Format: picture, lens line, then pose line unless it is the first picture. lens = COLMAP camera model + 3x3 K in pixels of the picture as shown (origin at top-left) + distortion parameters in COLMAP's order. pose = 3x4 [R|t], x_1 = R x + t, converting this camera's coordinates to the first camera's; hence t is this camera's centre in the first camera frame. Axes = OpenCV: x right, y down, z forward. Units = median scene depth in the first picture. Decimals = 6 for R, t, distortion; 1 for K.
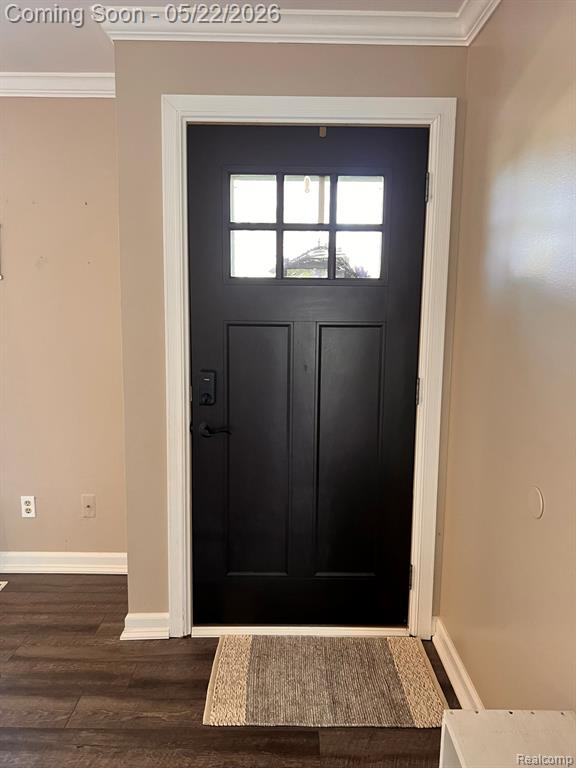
lens RADIAL K [[581.8, 0, 288.4], [0, 581.8, 382.6], [0, 0, 1]] dist [0.058560, -0.077040]
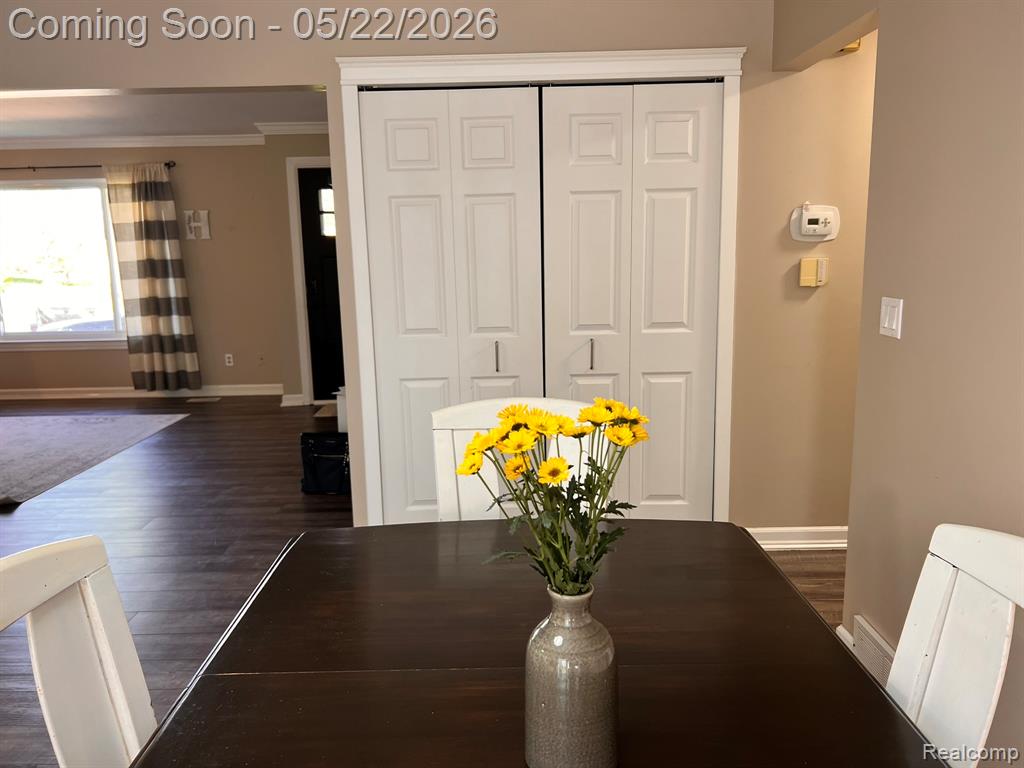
lens RADIAL K [[775.8, 0, 476.7], [0, 775.8, 380.7], [0, 0, 1]] dist [0.058560, -0.077040]
pose [[0.999017, -0.032811, -0.029798, 0.515535], [0.033709, 0.998977, 0.030151, 0.280048], [0.028778, -0.031126, 0.999101, -1.805898]]
